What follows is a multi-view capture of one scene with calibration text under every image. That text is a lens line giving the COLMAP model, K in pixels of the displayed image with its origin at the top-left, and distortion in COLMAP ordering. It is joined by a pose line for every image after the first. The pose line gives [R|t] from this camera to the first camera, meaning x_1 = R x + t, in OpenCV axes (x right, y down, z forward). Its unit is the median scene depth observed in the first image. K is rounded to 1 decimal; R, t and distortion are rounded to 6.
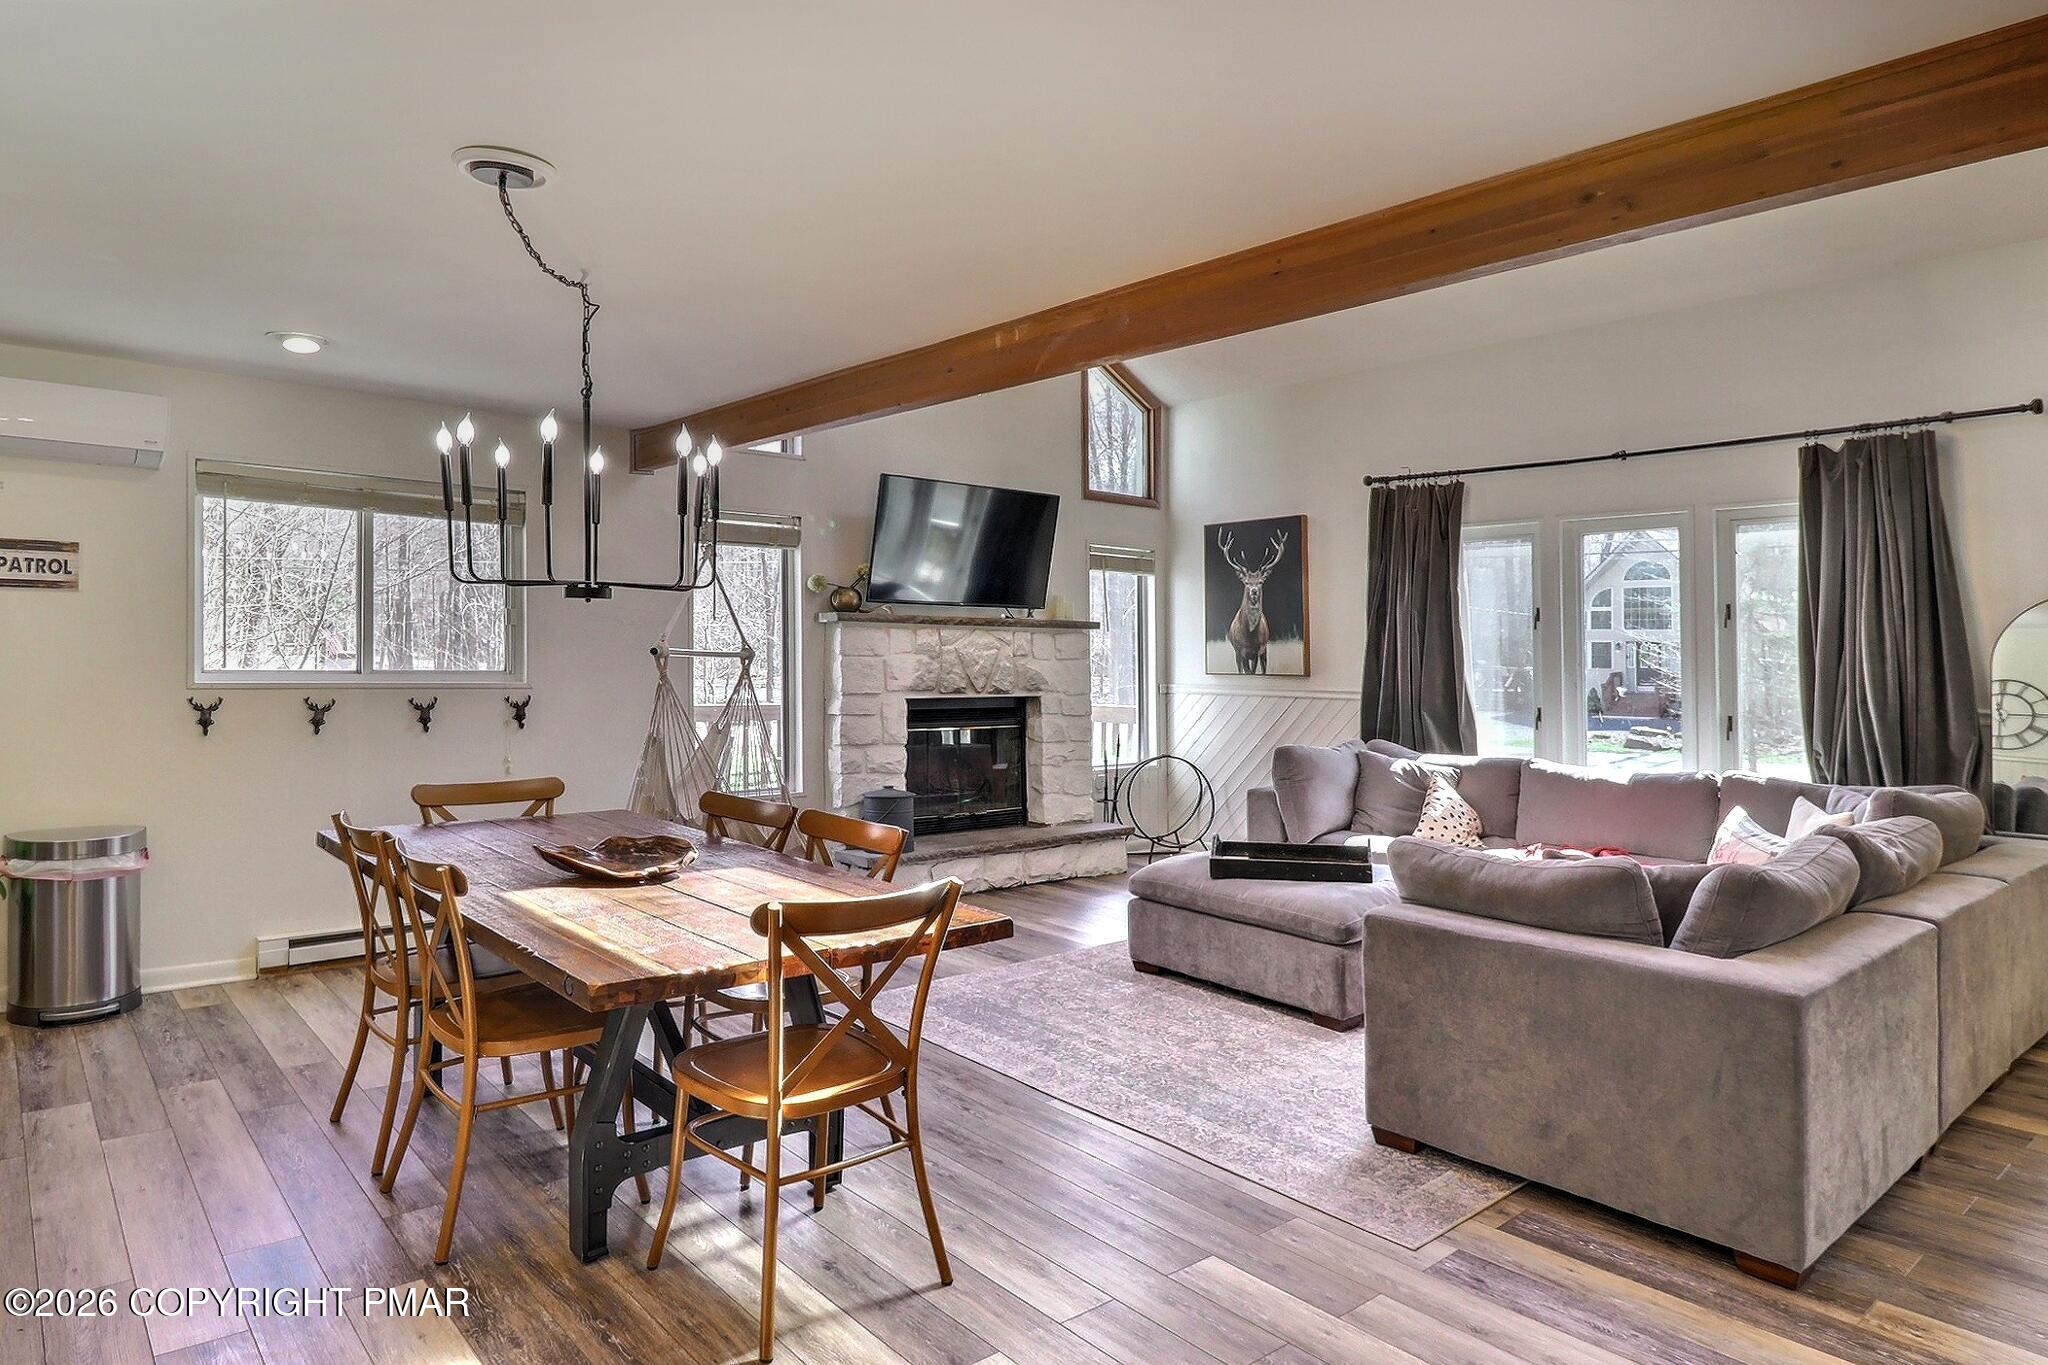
lens RADIAL K [[1180.7, 0, 956.1], [0, 1180.7, 627.1], [0, 0, 1]] dist [0.010080, -0.009433]
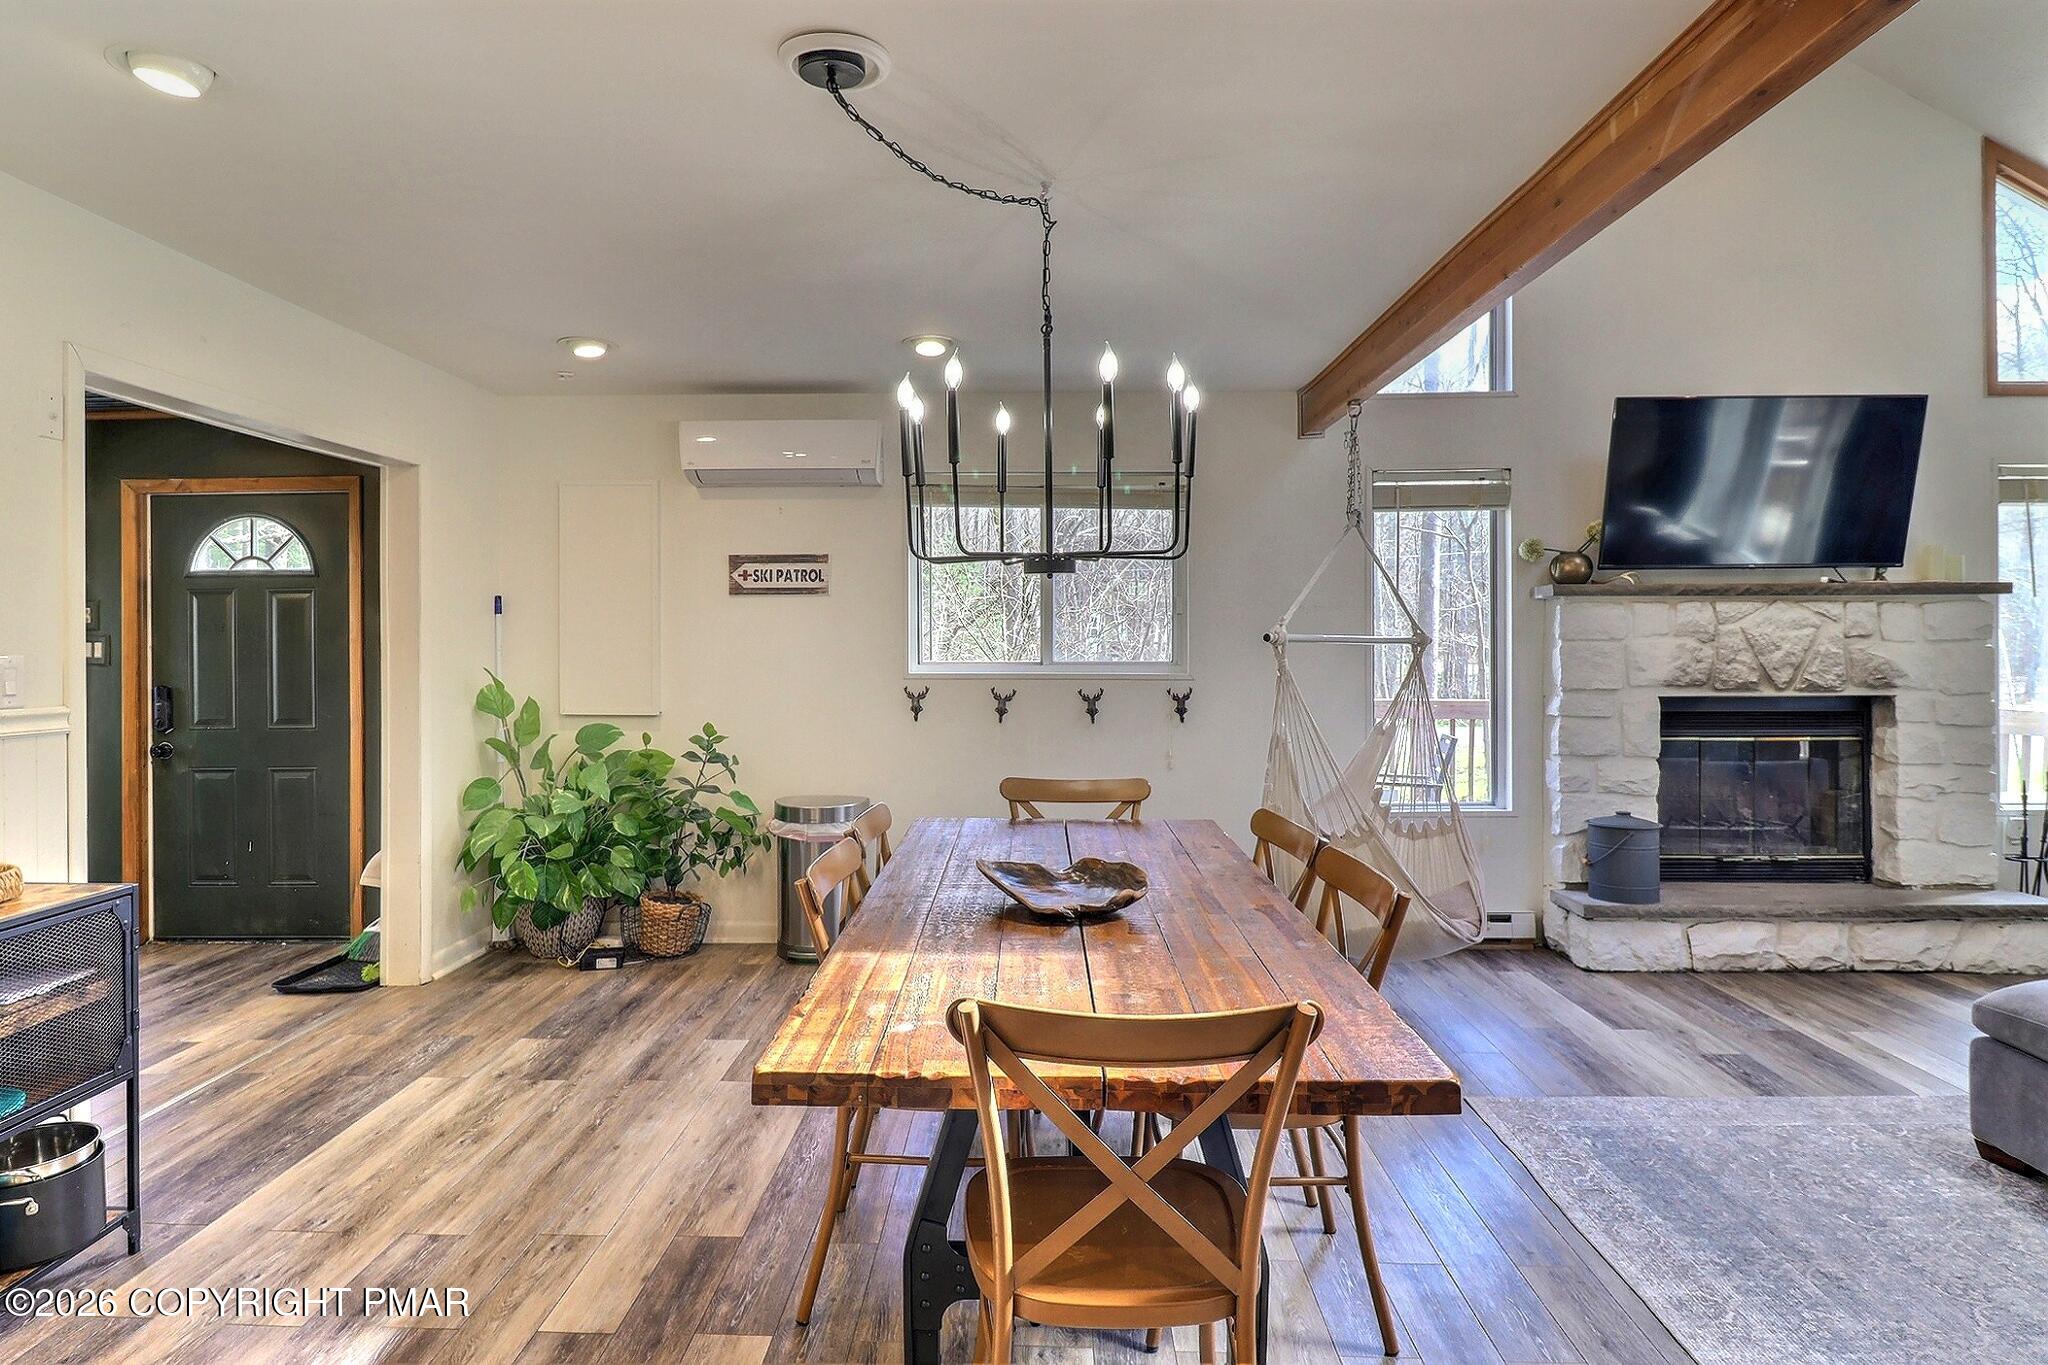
lens RADIAL K [[1180.7, 0, 970.8], [0, 1180.7, 658.6], [0, 0, 1]] dist [0.010080, -0.009433]
pose [[0.783829, -0.006729, -0.620940, 0.103874], [0.027021, 0.999364, 0.023278, 0.009522], [0.620389, -0.035024, 0.783512, 0.187283]]
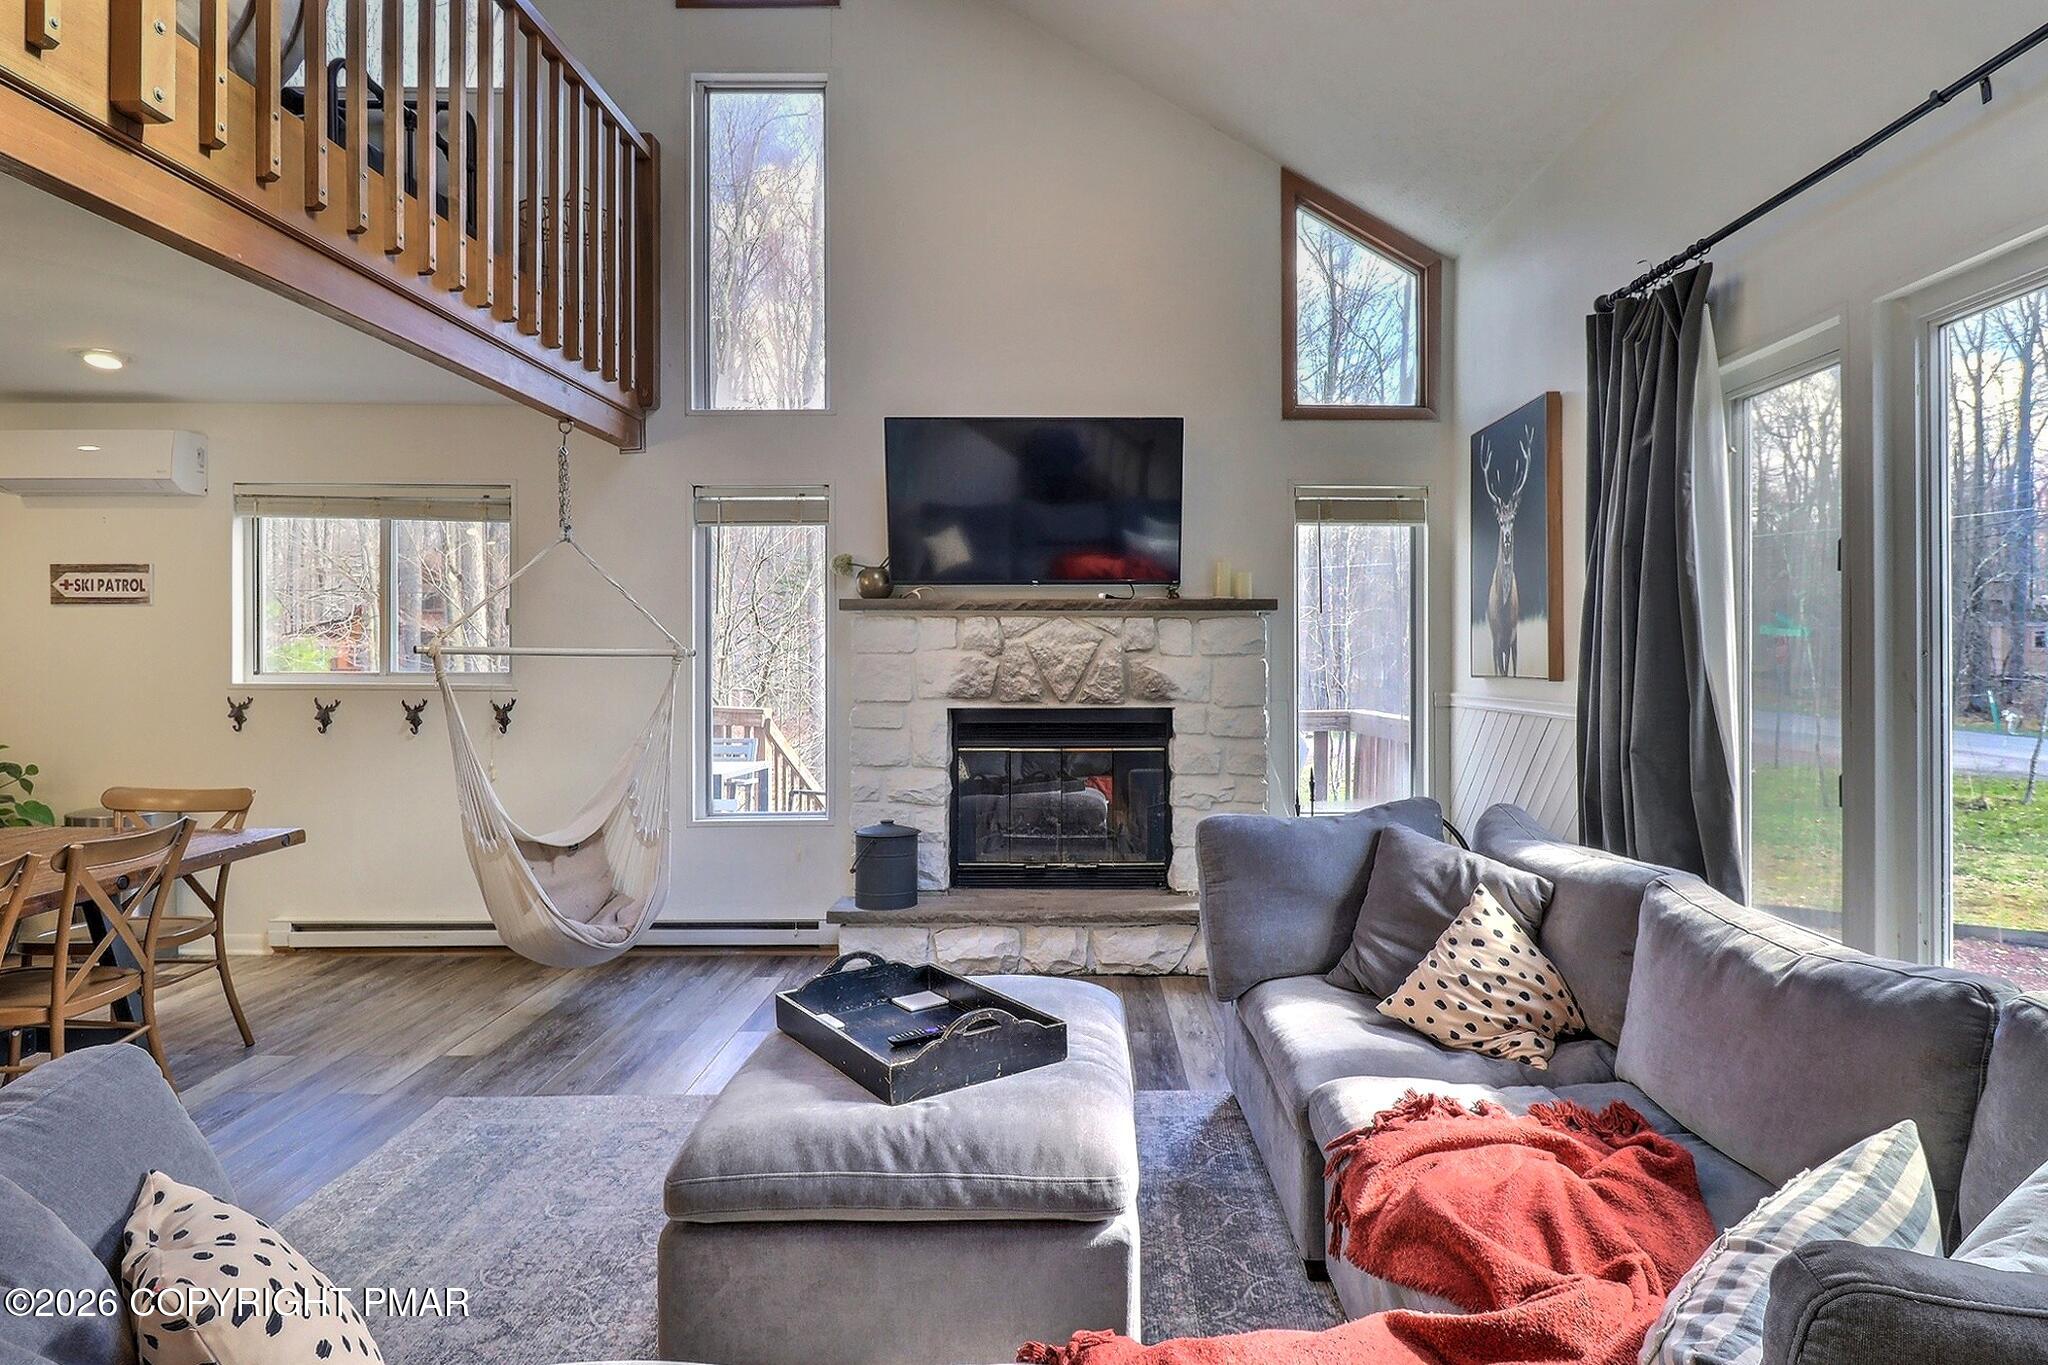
lens RADIAL K [[1180.7, 0, 979.6], [0, 1180.7, 665.3], [0, 0, 1]] dist [0.010080, -0.009433]
pose [[0.801562, -0.004924, -0.597892, 0.547588], [0.022568, 0.999503, 0.022024, 0.020455], [0.597486, -0.031147, 0.801274, 0.504580]]
